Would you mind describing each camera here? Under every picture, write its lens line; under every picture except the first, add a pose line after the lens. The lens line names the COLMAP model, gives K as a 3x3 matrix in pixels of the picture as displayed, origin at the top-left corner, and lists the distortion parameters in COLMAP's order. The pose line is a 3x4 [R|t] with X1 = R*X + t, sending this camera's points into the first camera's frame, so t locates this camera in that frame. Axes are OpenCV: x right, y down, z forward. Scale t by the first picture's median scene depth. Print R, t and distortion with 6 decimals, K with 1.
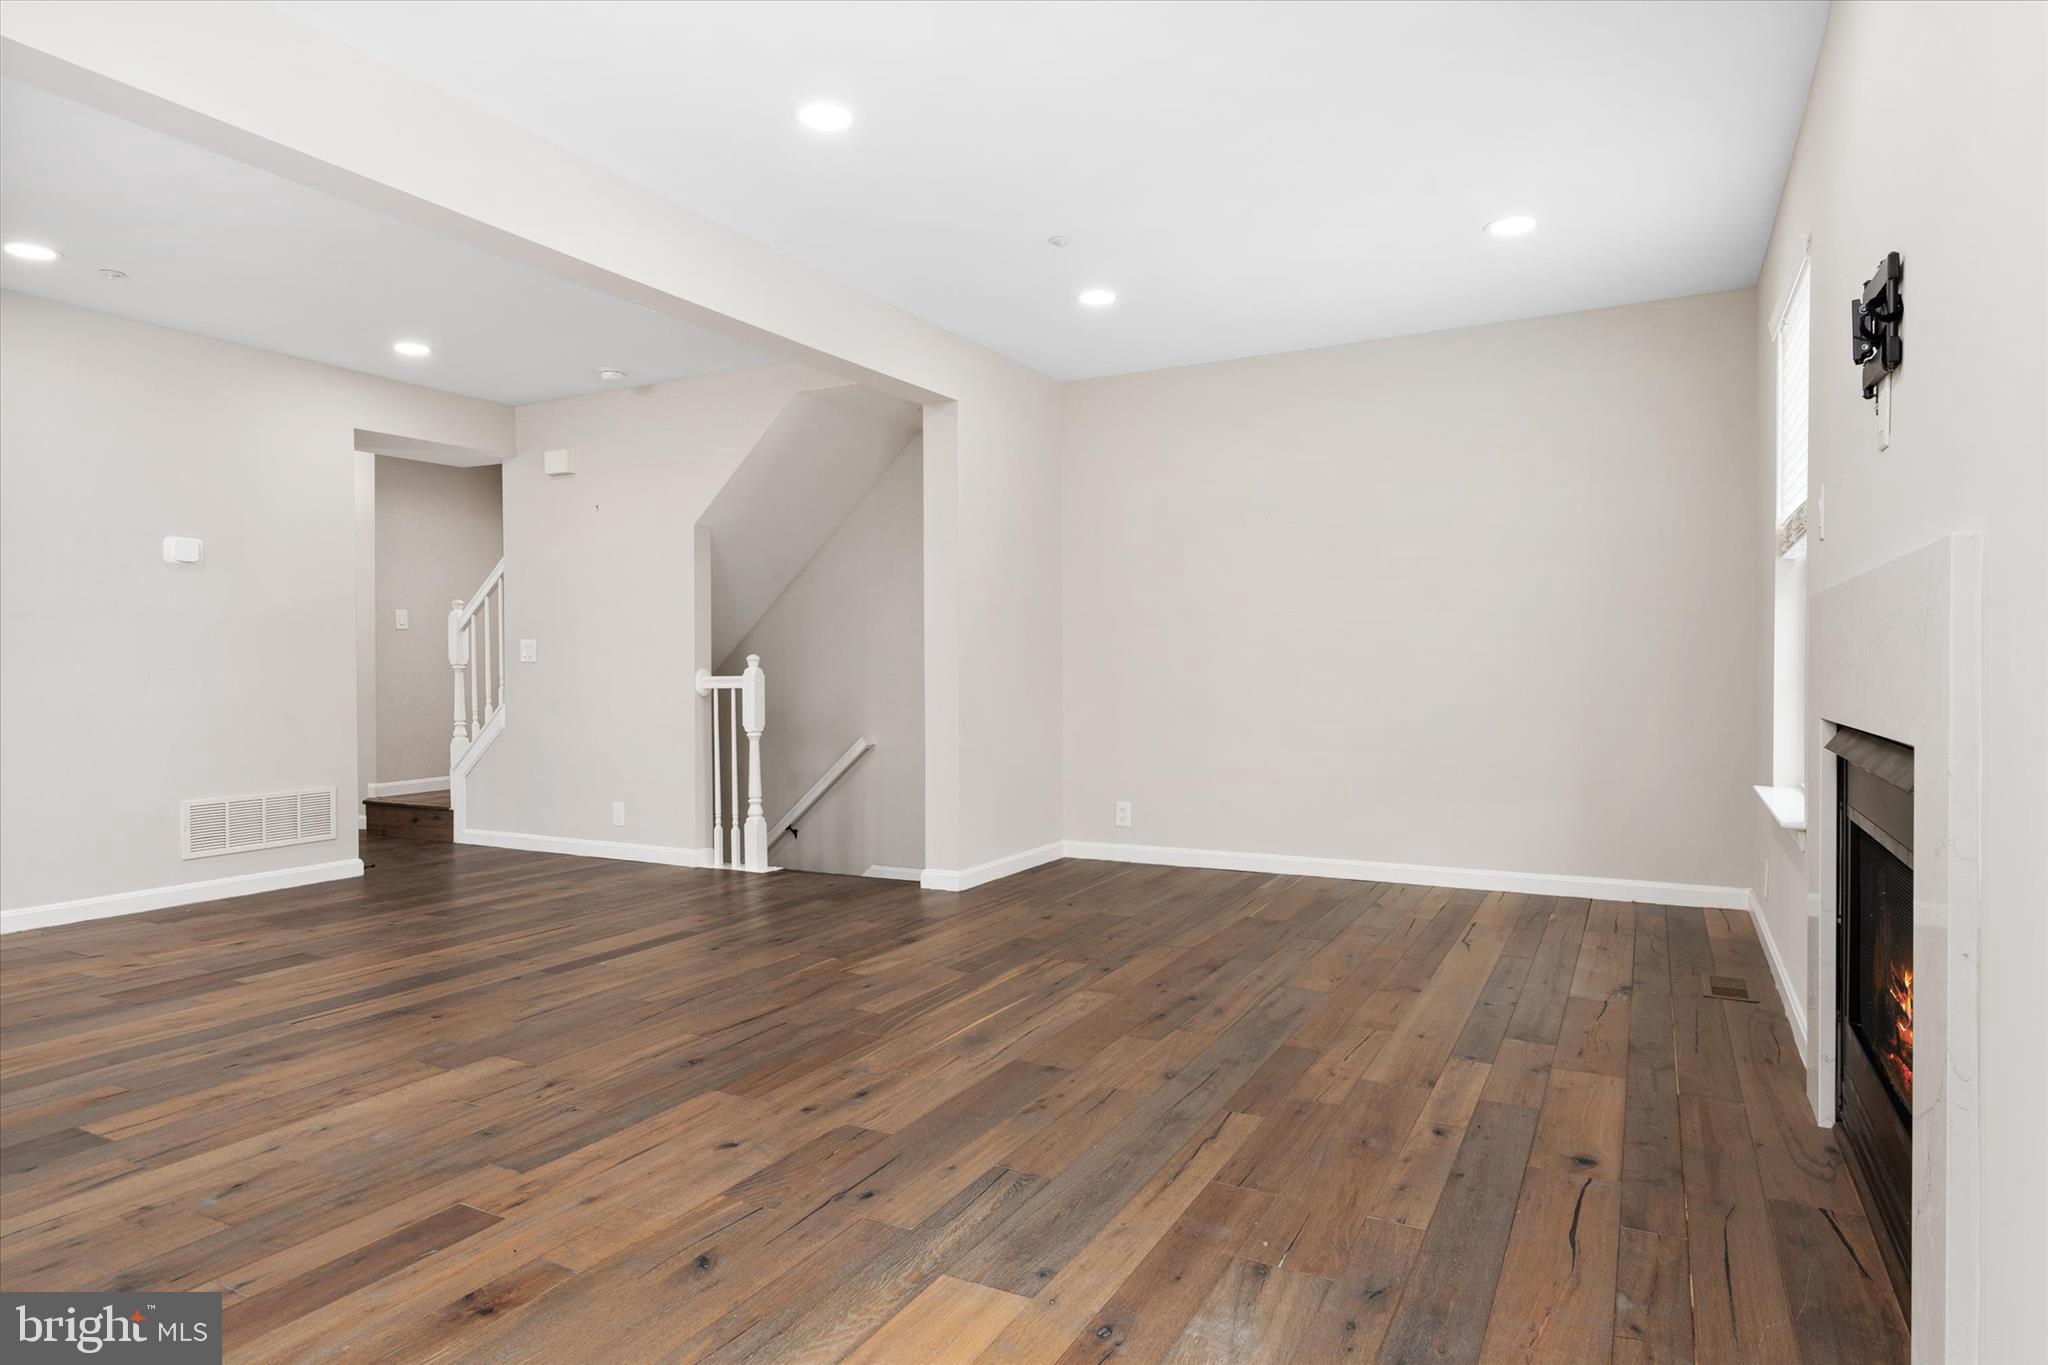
lens RADIAL K [[1204.0, 0, 1078.4], [0, 1204.0, 687.8], [0, 0, 1]] dist [-0.003400, 0.000888]
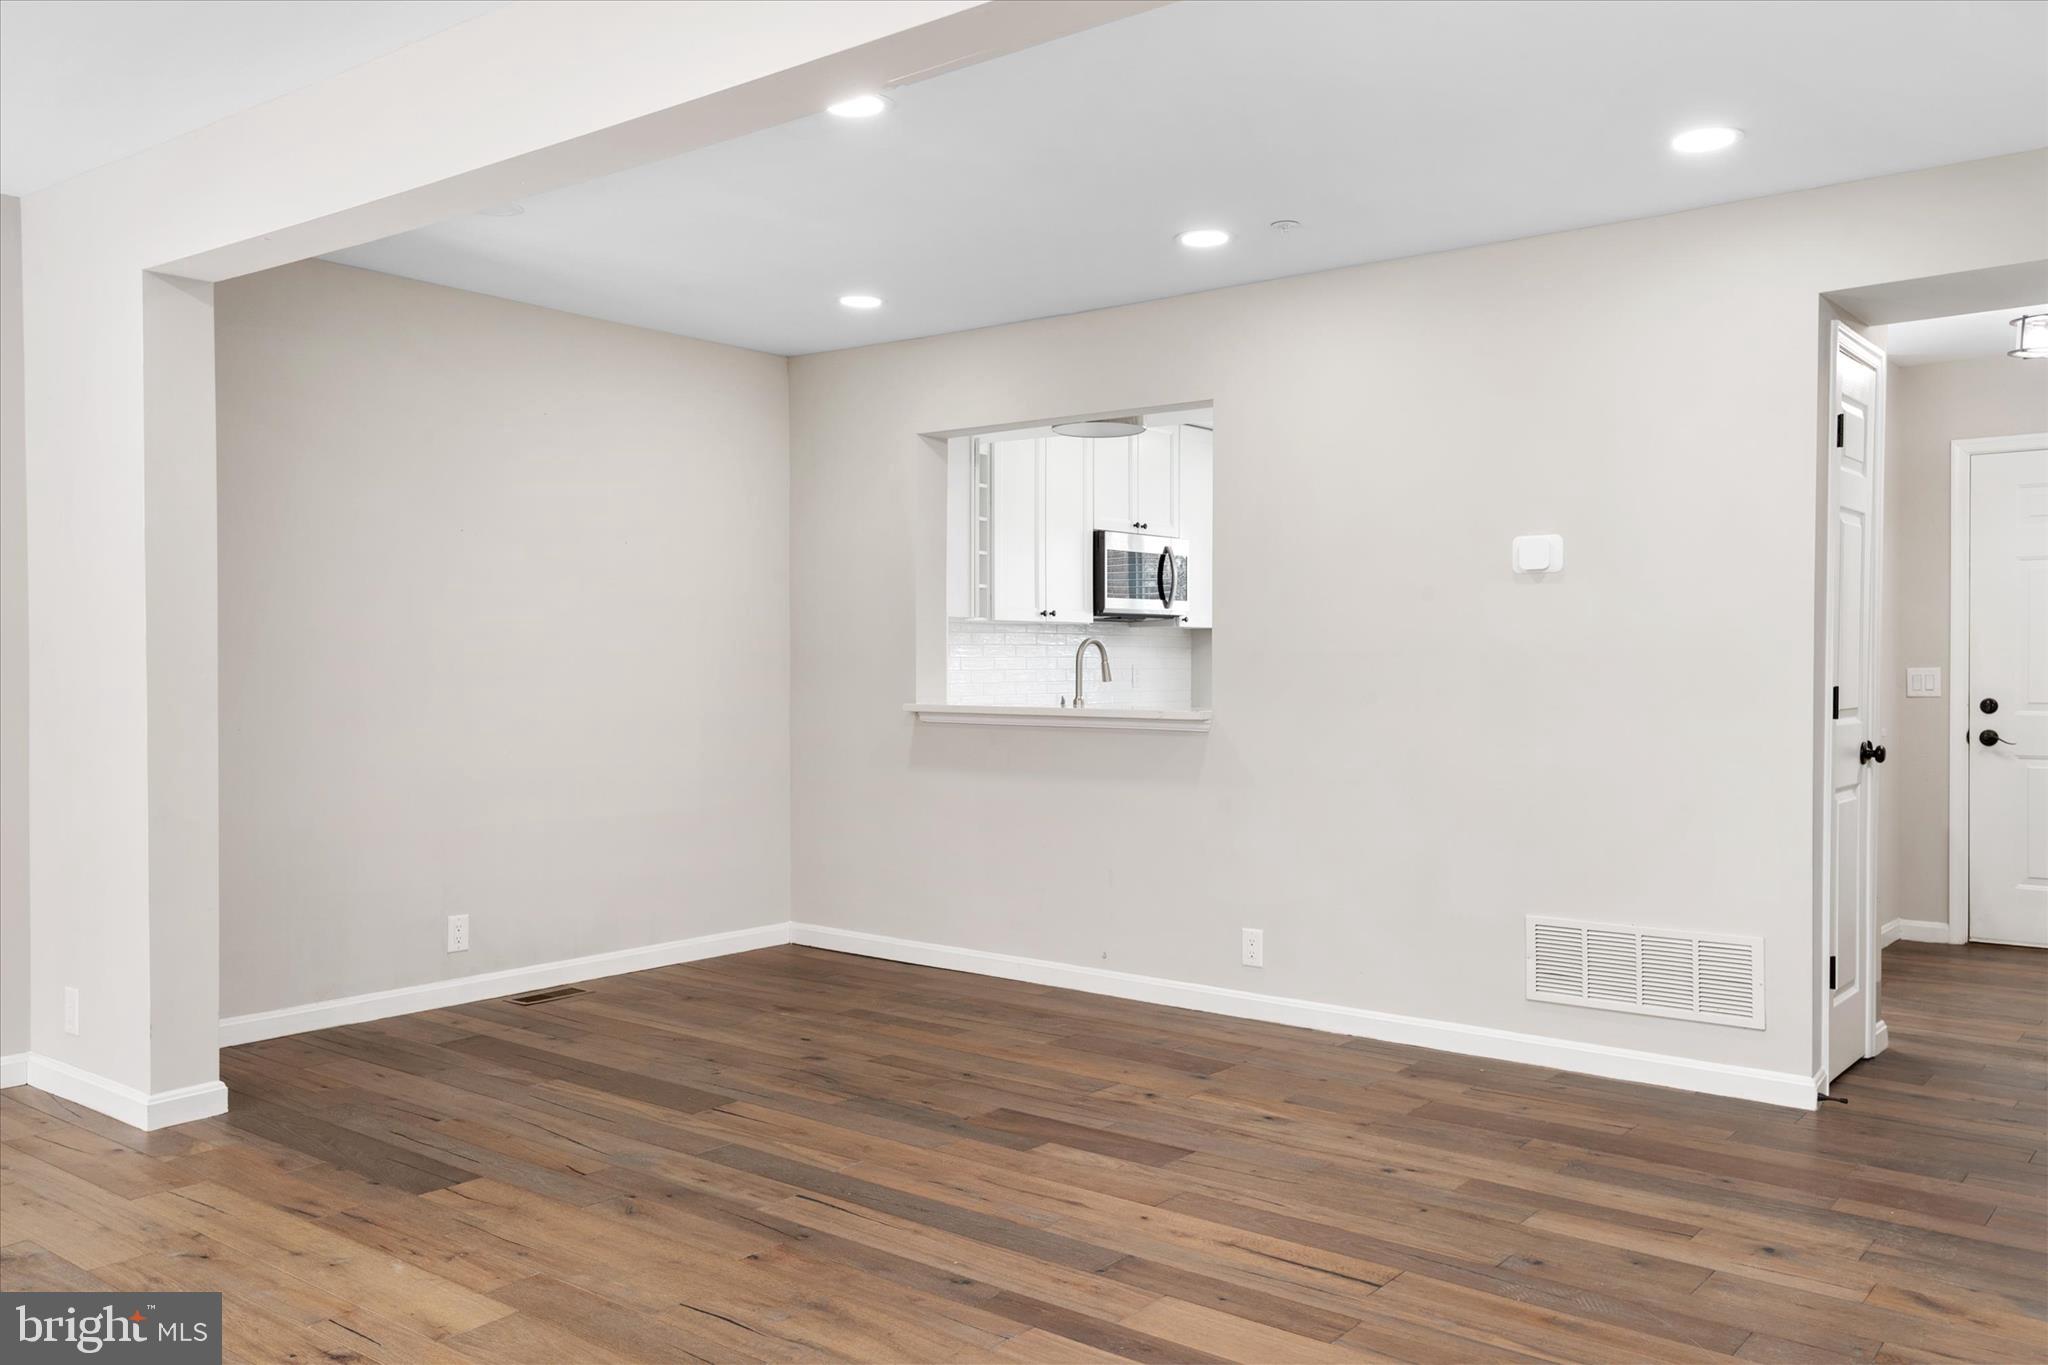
lens RADIAL K [[1624.6, 0, 1007.6], [0, 1624.6, 673.1], [0, 0, 1]] dist [0.026944, 0.001175]
pose [[-0.224258, 0.011697, -0.974460, 0.356375], [-0.014644, 0.999775, 0.015371, -0.082811], [0.974420, 0.017717, -0.224036, 1.373470]]
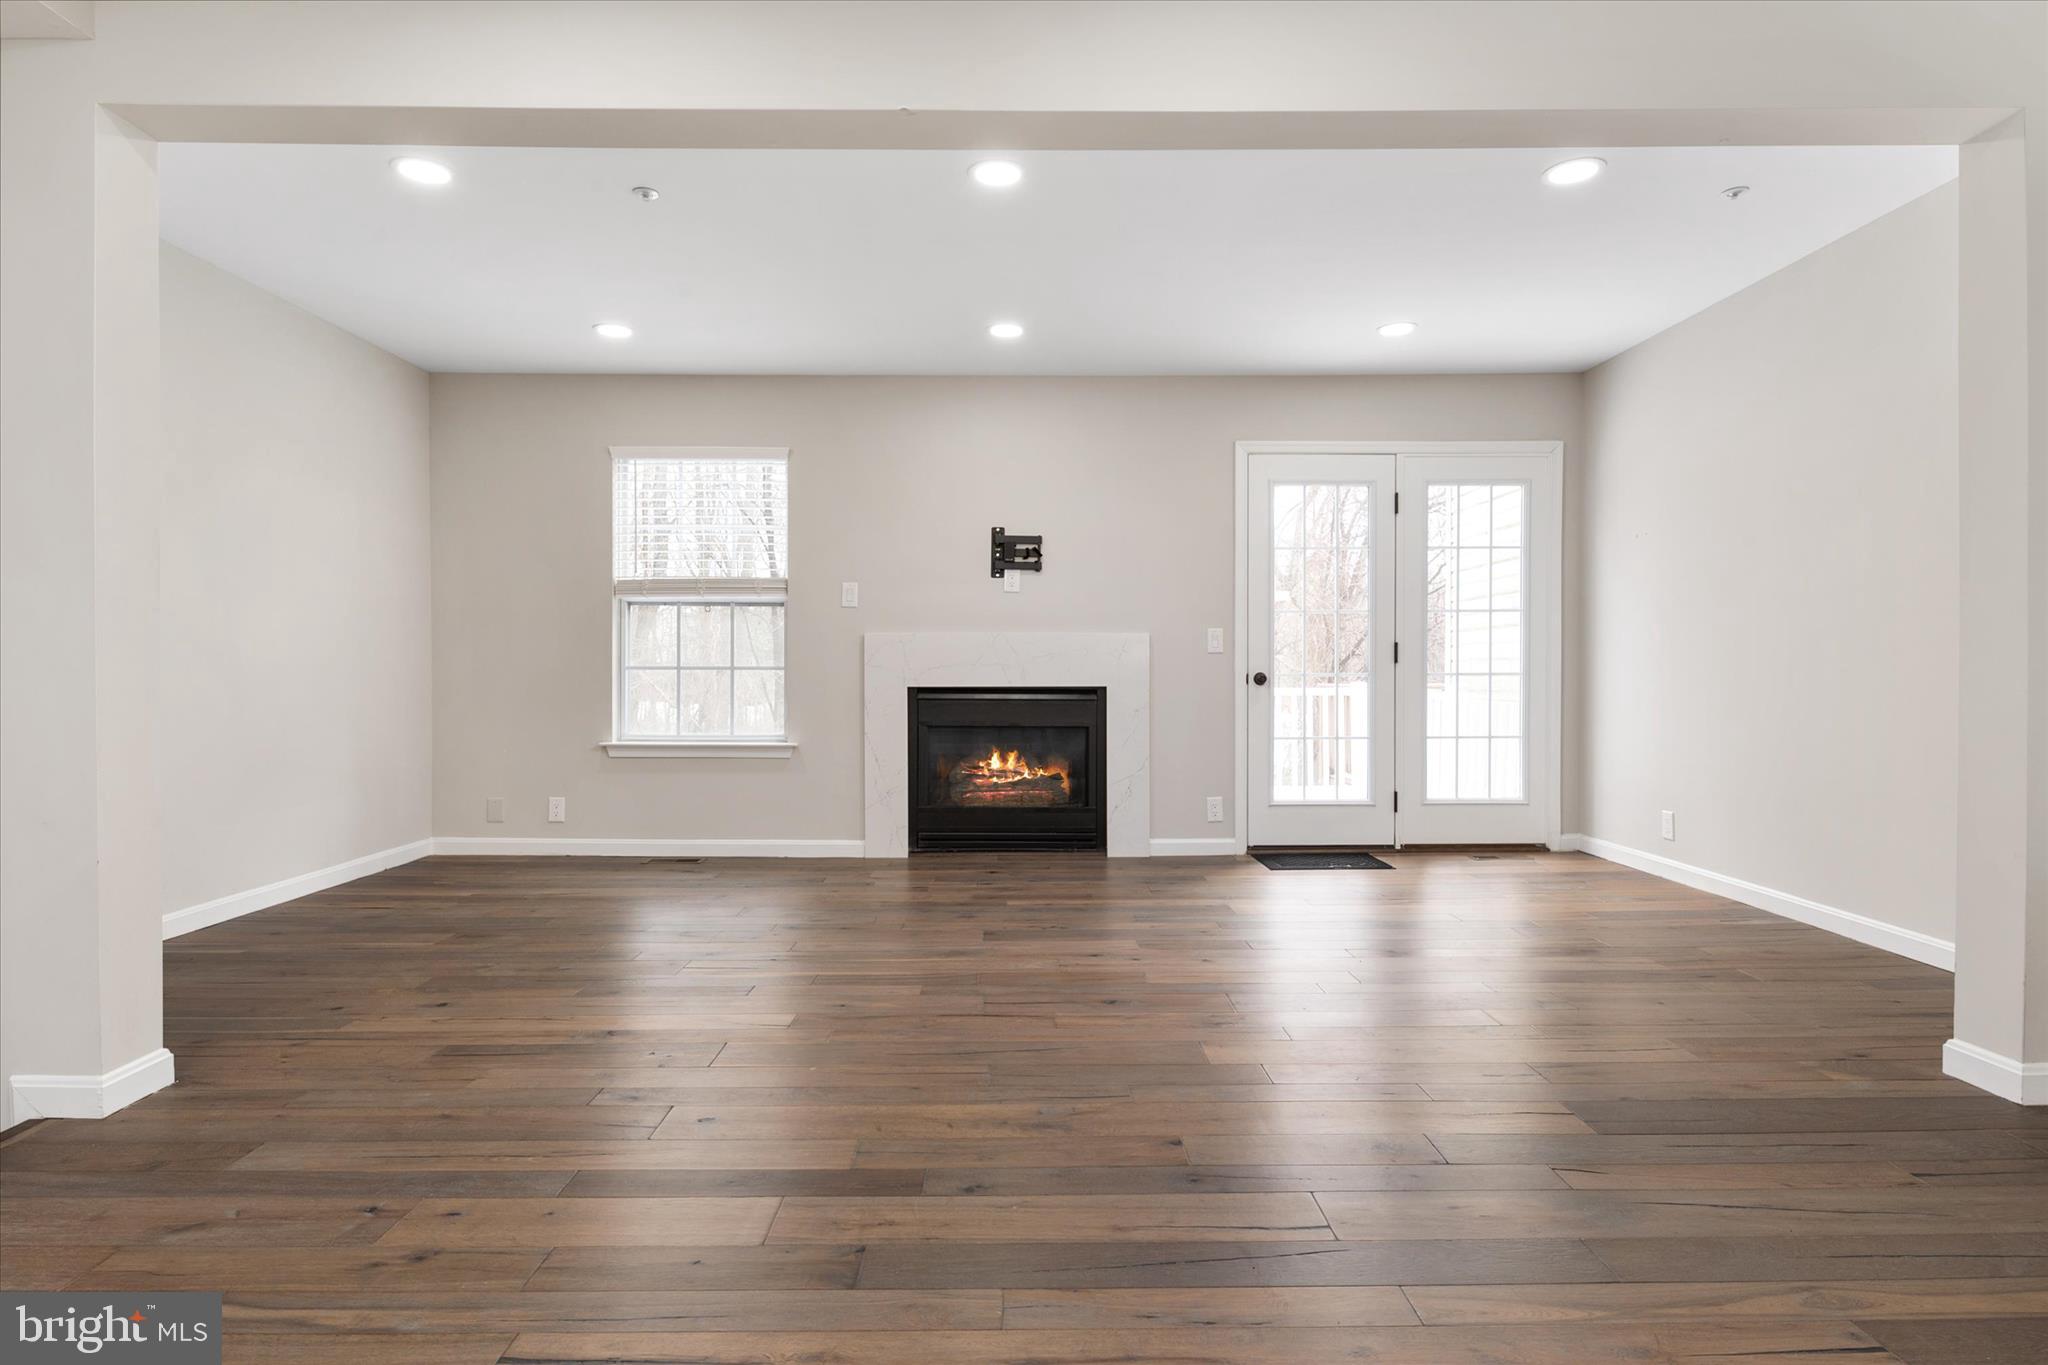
lens RADIAL K [[1046.6, 0, 1040.8], [0, 1046.6, 689.5], [0, 0, 1]] dist [0.002436, -0.005170]
pose [[-0.465909, -0.014050, 0.884721, -1.055879], [0.016975, 0.999548, 0.024813, -0.009658], [-0.884670, 0.026578, -0.465459, 1.374082]]
